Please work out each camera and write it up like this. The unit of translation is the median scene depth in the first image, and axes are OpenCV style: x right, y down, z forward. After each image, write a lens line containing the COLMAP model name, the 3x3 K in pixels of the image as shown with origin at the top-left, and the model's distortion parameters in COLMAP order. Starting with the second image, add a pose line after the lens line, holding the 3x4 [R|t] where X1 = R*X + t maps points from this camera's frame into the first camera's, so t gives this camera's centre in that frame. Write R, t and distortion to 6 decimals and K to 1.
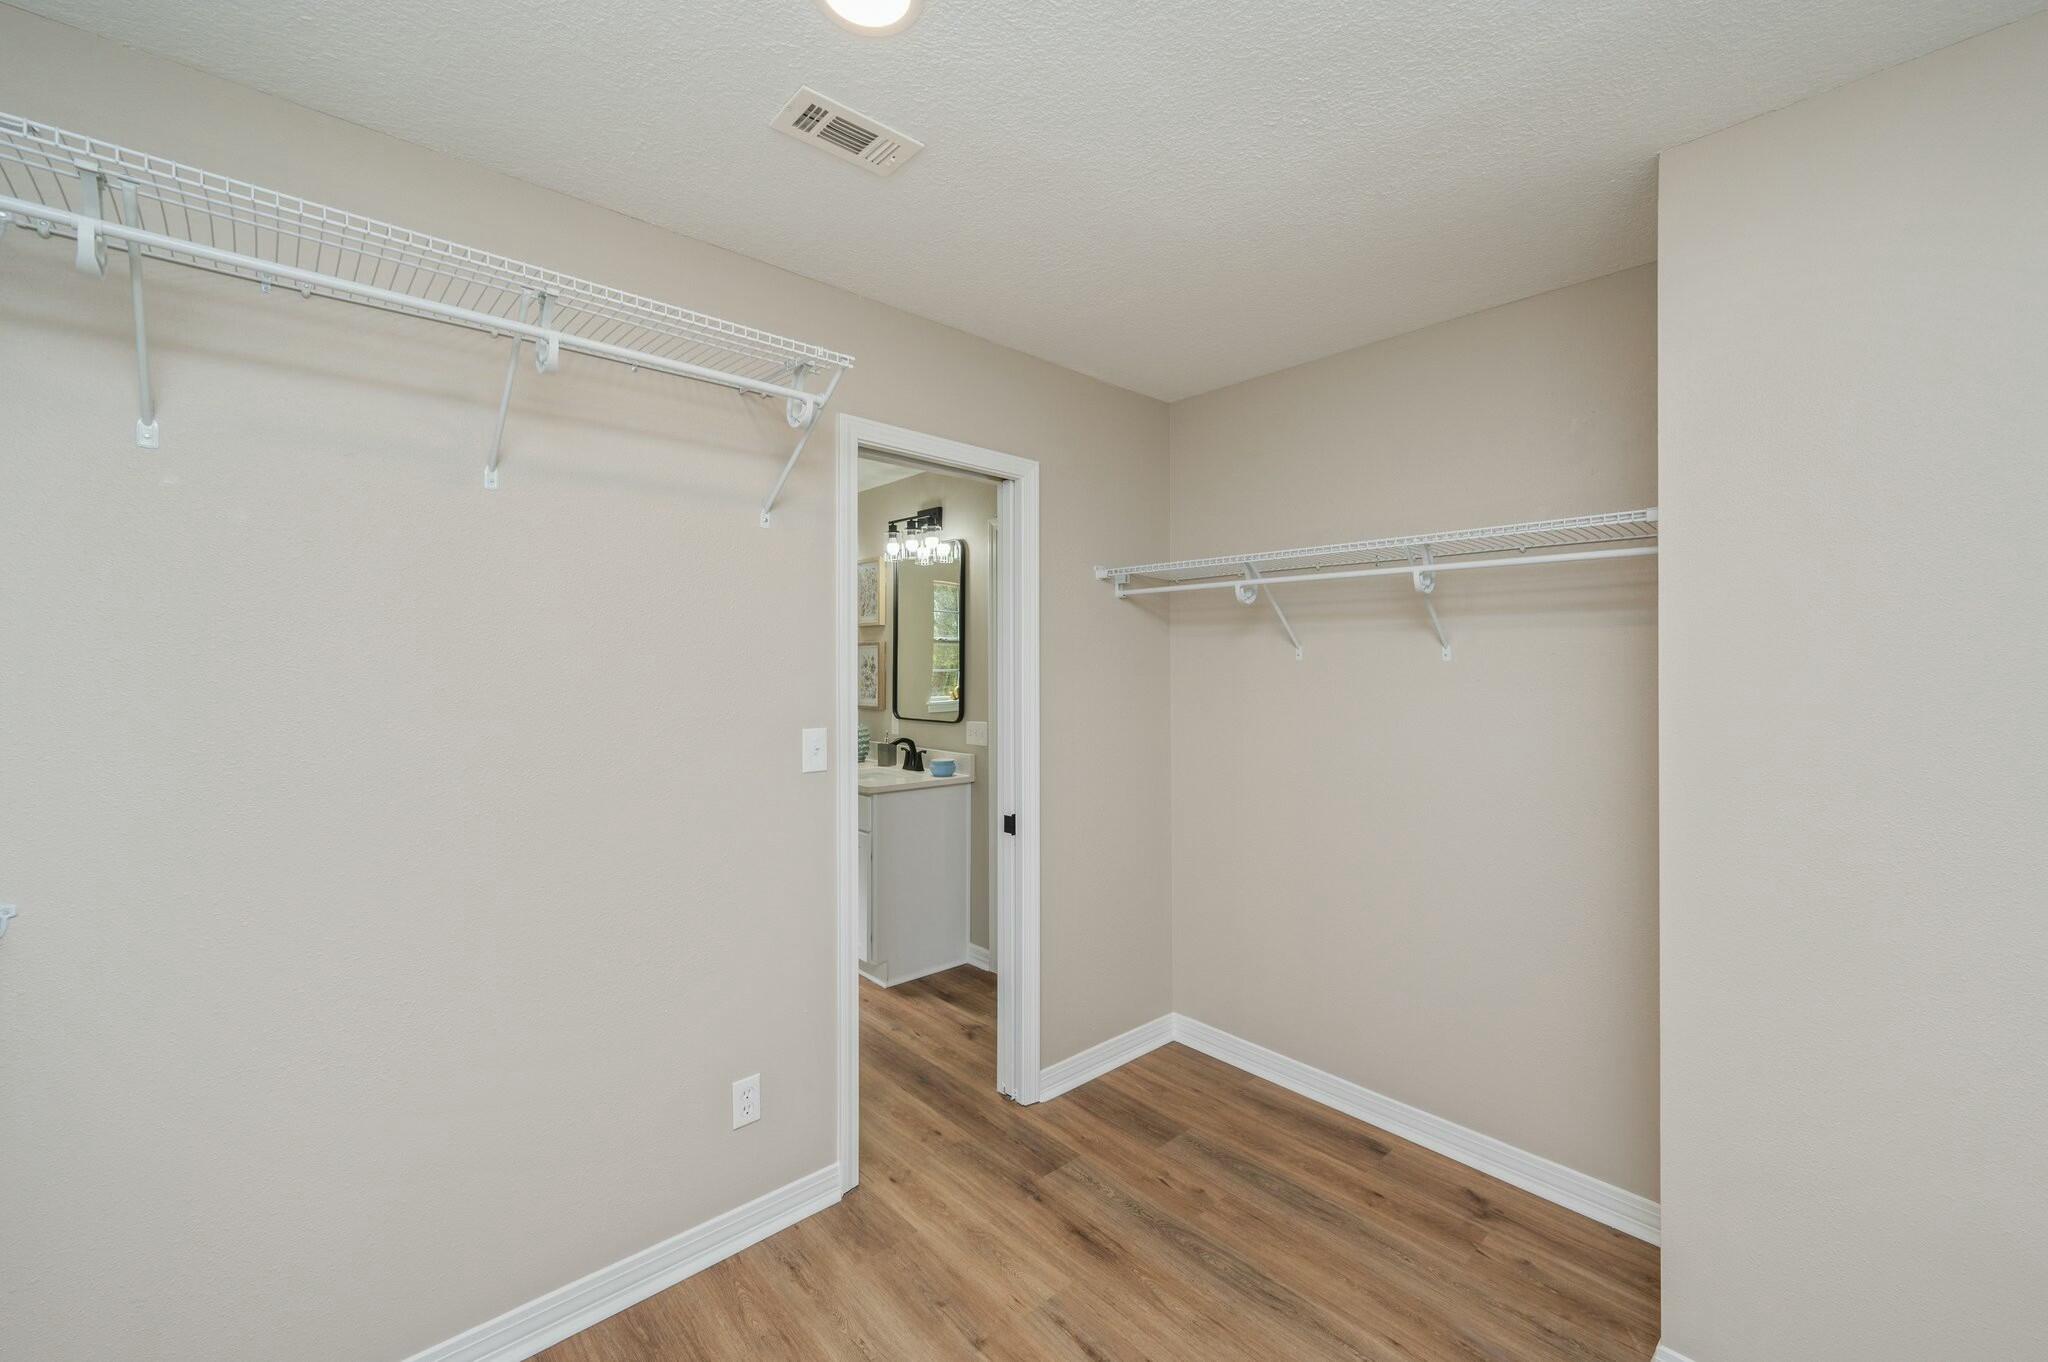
lens RADIAL K [[814.3, 0, 1025.8], [0, 814.3, 670.5], [0, 0, 1]] dist [0.000079, 0.000107]
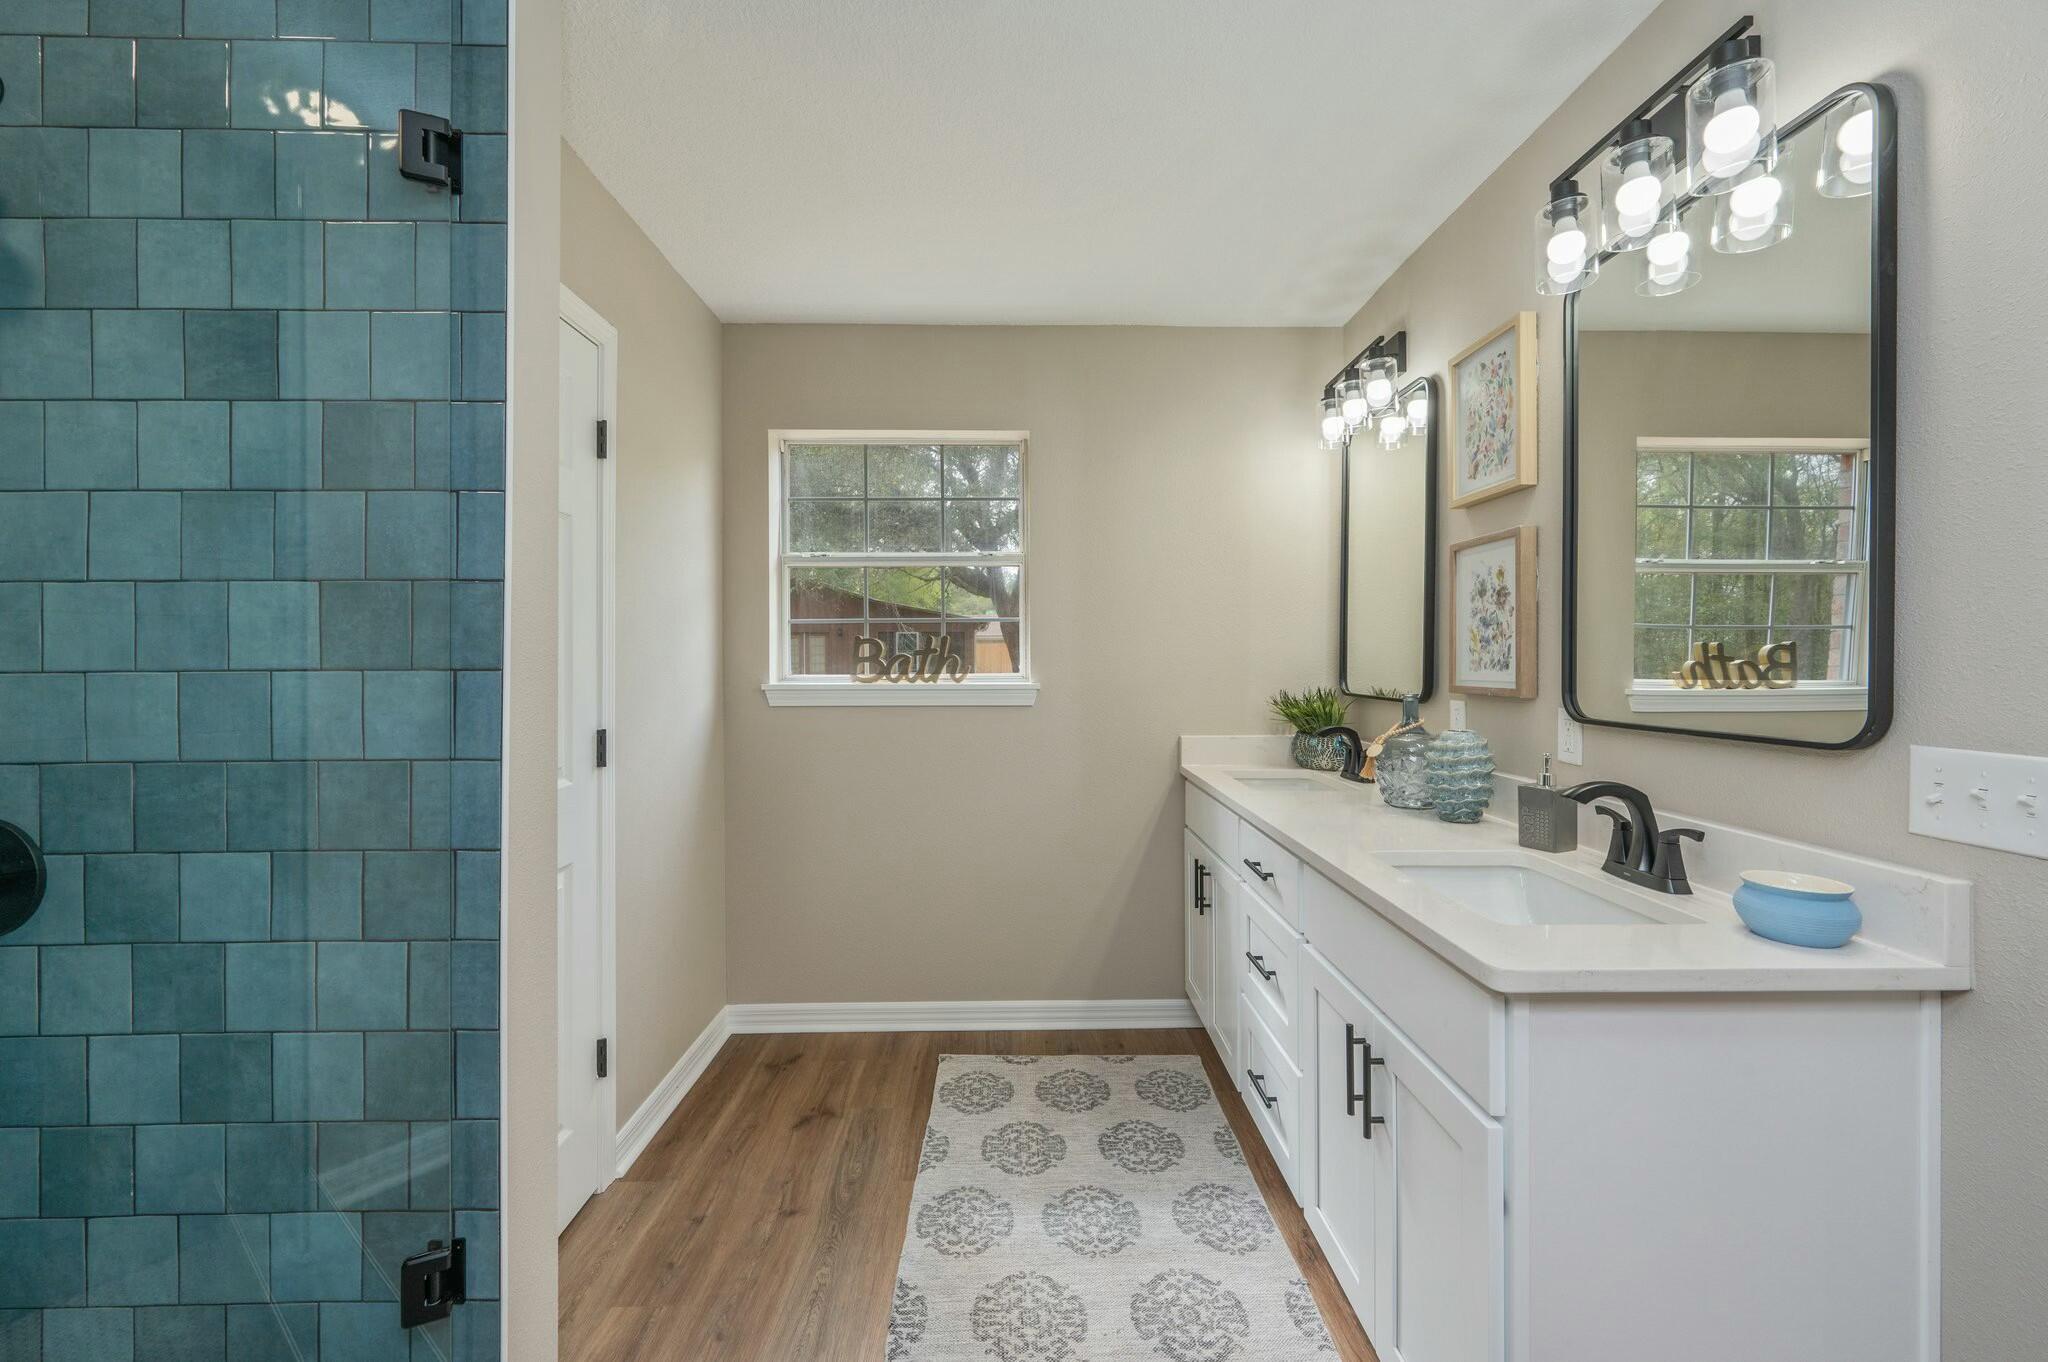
lens RADIAL K [[814.3, 0, 1017.1], [0, 814.3, 665.0], [0, 0, 1]] dist [0.000079, 0.000107]
pose [[0.750800, -0.002640, -0.660525, -0.105317], [0.002620, 0.999996, -0.001019, 0.032771], [0.660525, -0.000966, 0.750803, 0.556920]]
